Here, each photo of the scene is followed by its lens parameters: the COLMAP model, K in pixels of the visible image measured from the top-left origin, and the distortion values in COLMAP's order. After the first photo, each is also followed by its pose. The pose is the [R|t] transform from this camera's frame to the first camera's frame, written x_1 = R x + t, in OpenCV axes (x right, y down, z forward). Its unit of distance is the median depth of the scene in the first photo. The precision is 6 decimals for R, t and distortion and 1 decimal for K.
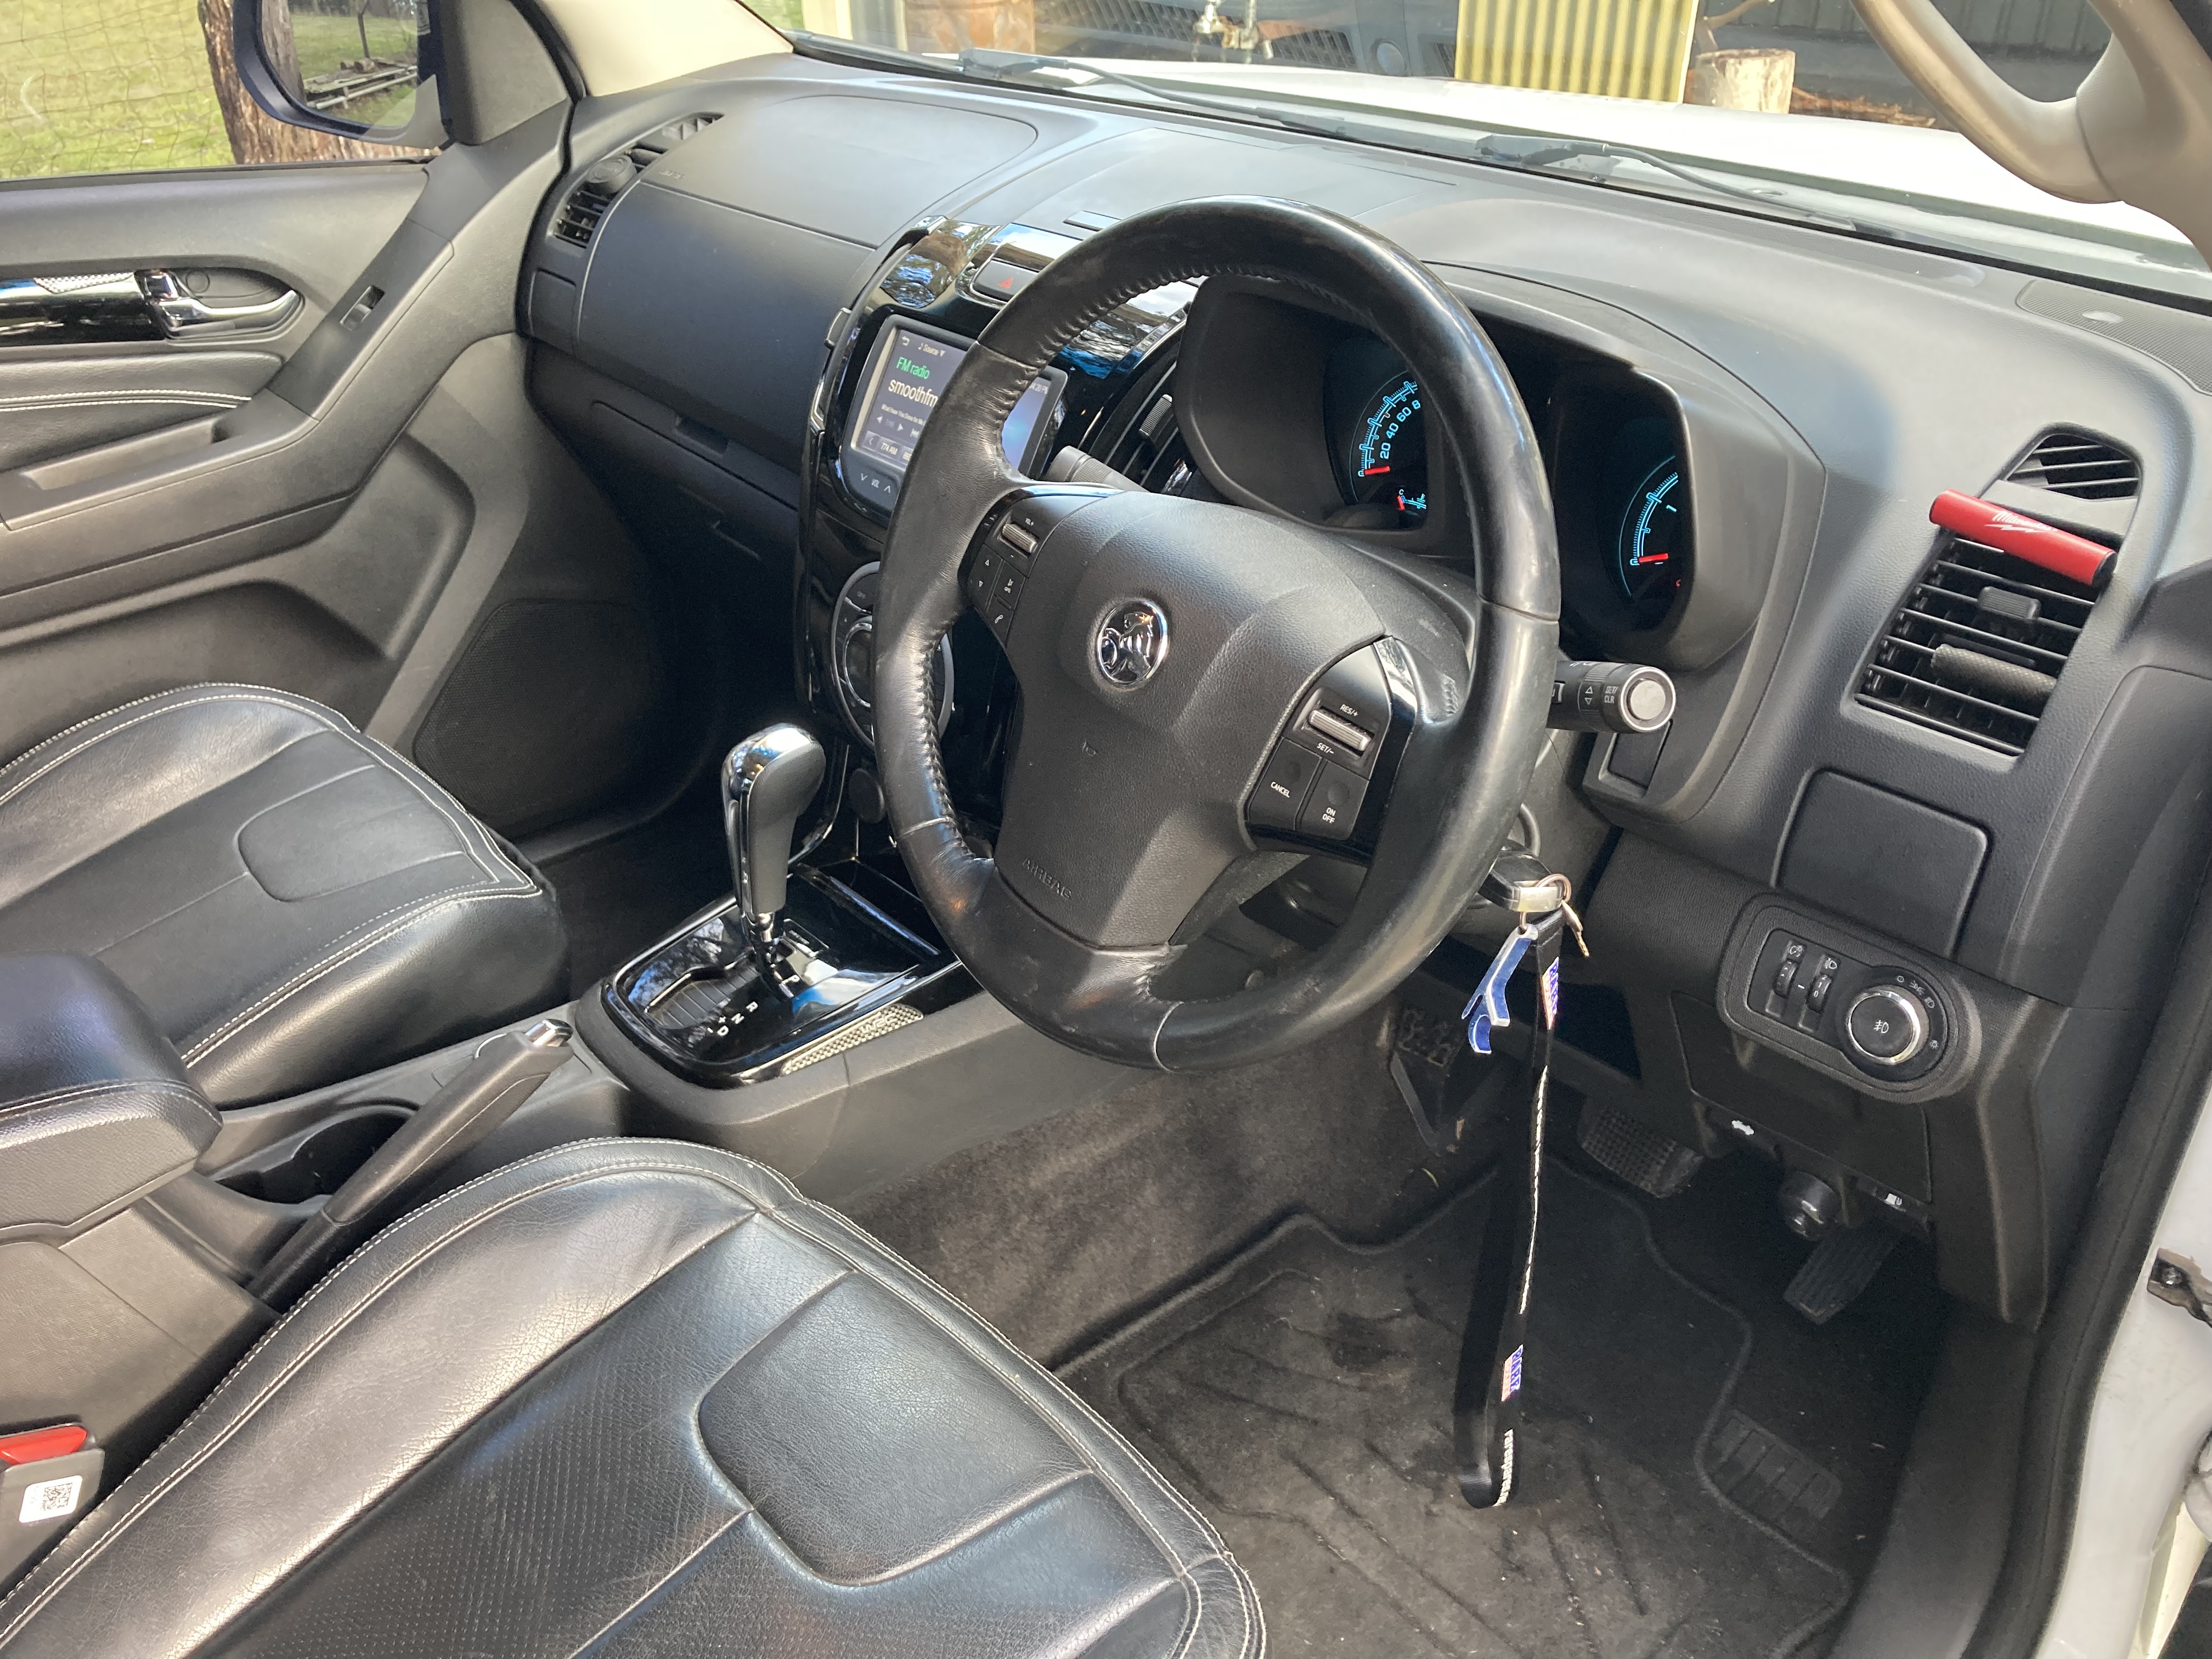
lens RADIAL K [[1790.7, 0, 1106.0], [0, 1790.7, 829.5], [0, 0, 1]] dist [-0.003068, -0.000543]
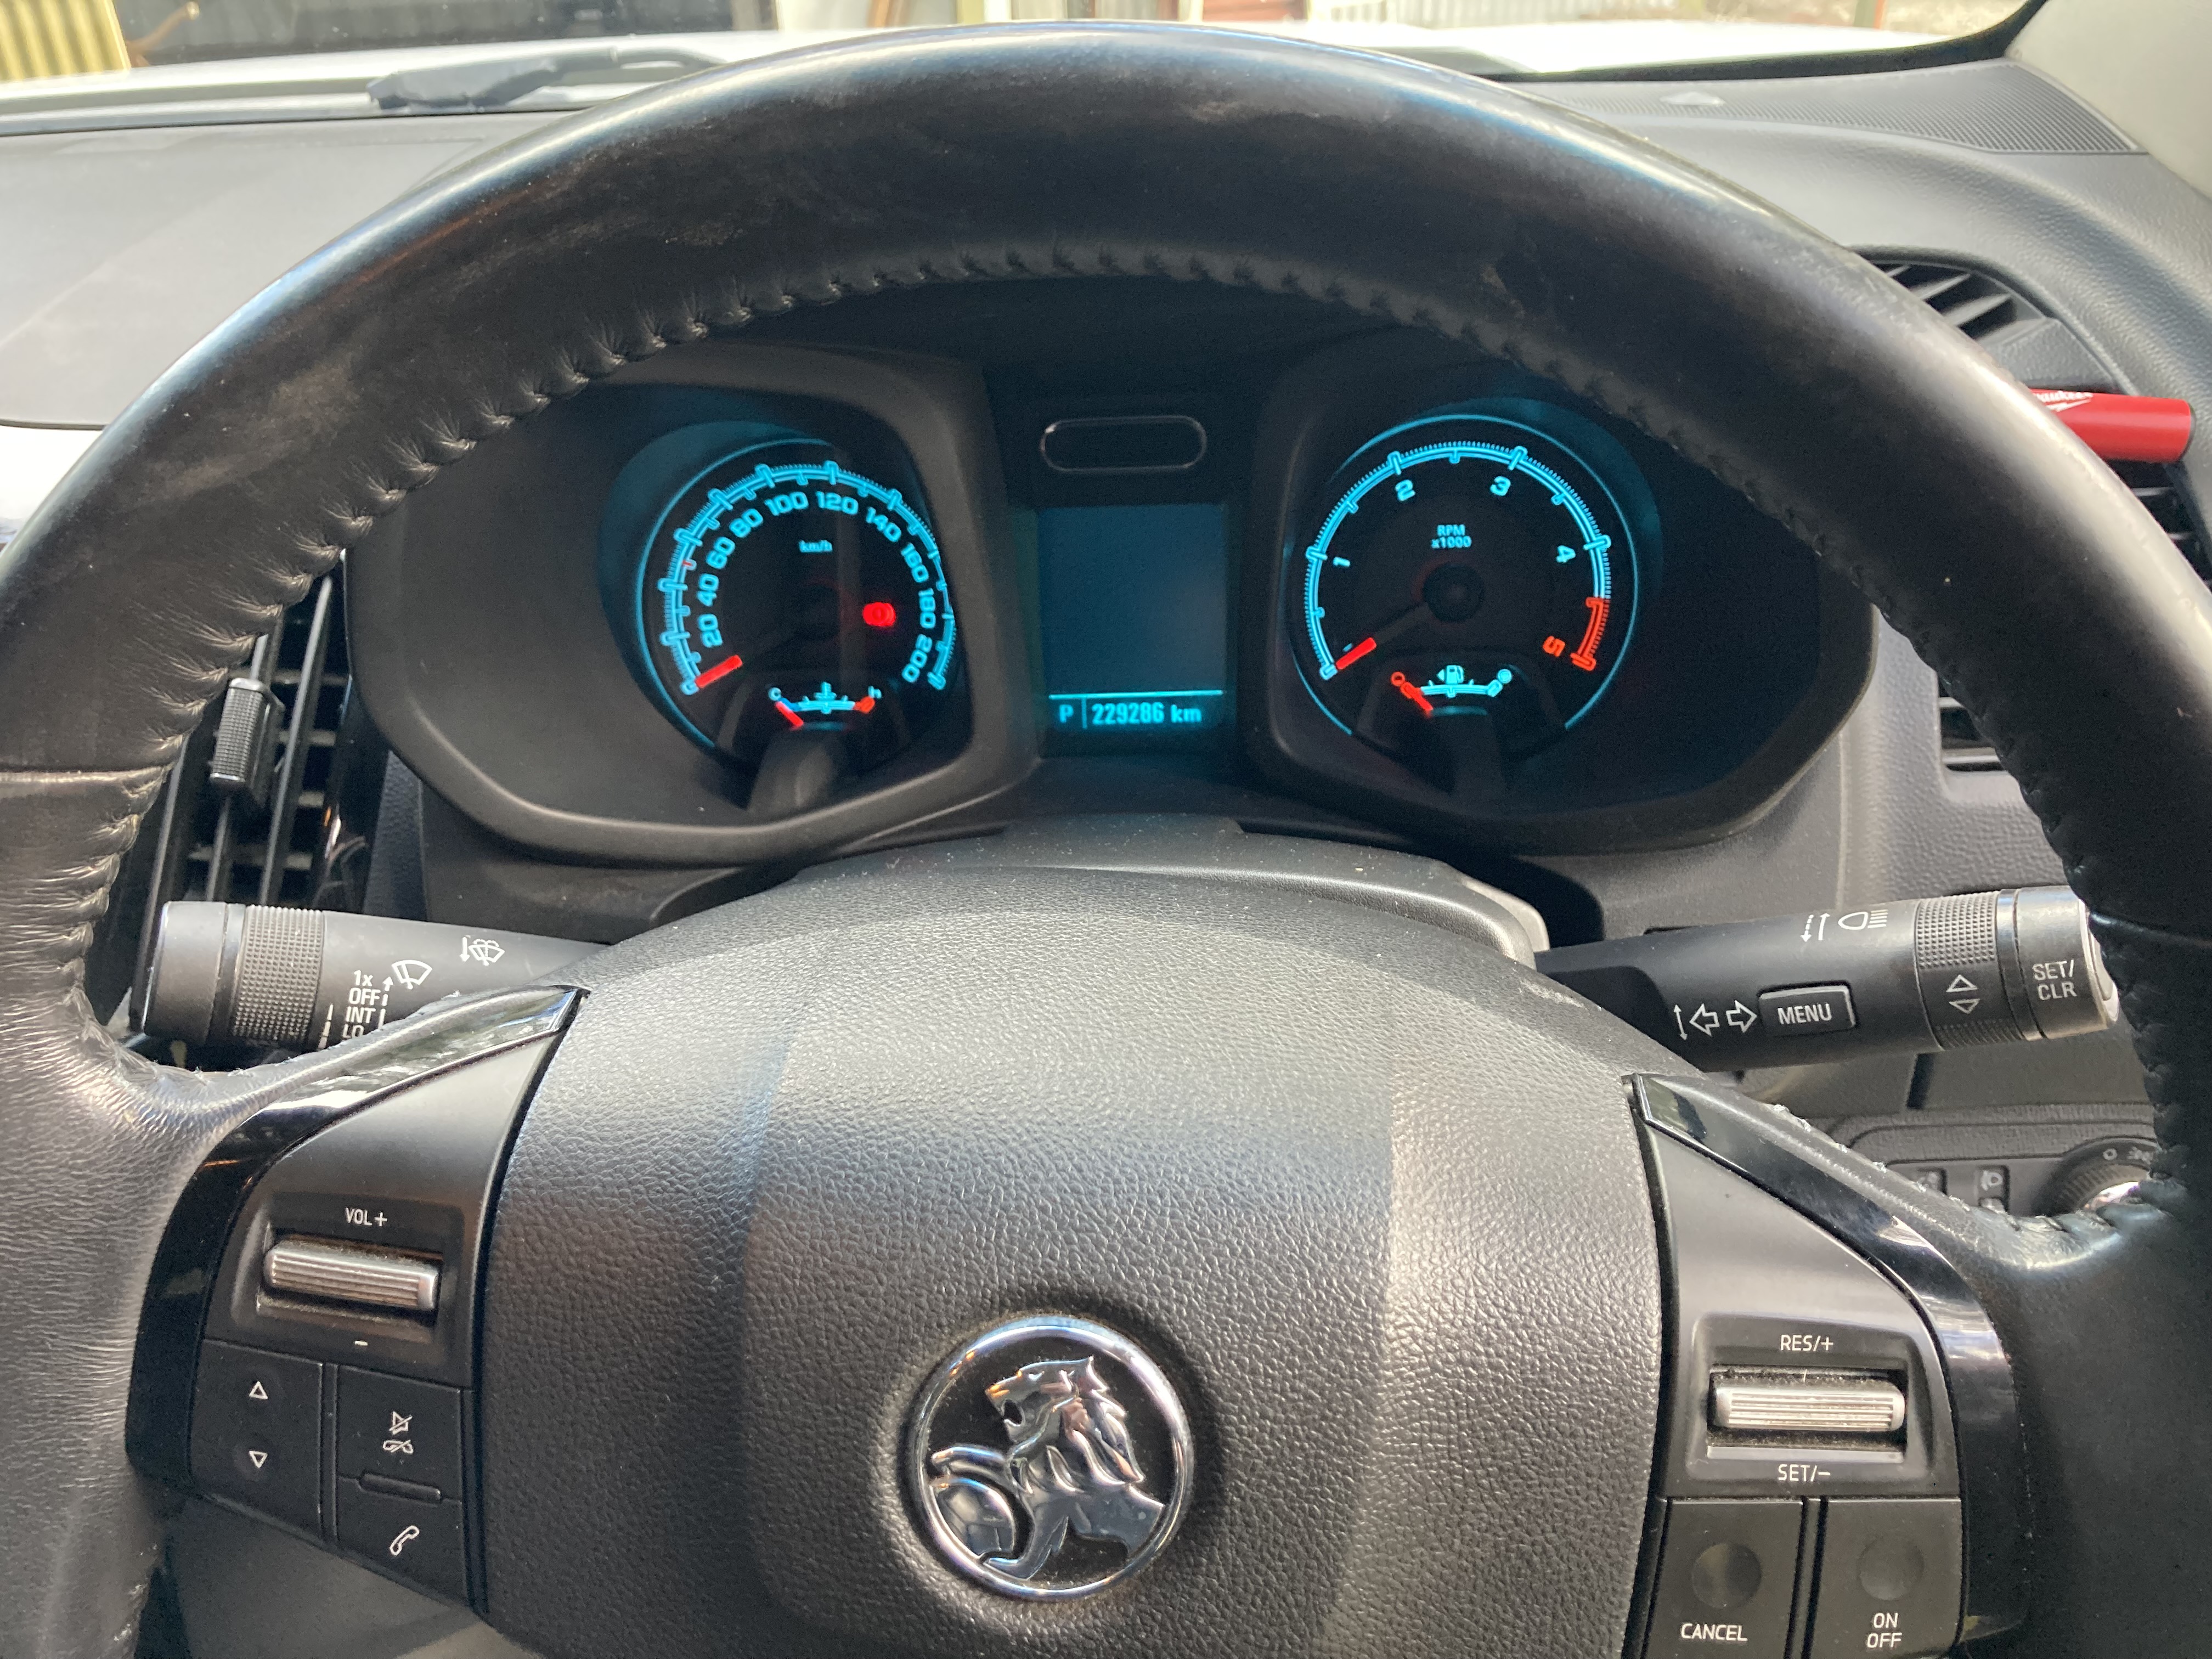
lens RADIAL K [[1790.7, 0, 1106.0], [0, 1790.7, 829.5], [0, 0, 1]] dist [-0.003068, -0.000543]
pose [[0.695024, -0.396001, 0.600104, -0.104579], [0.401003, 0.906280, 0.133611, -0.205740], [-0.596773, 0.147781, 0.788684, 0.607063]]
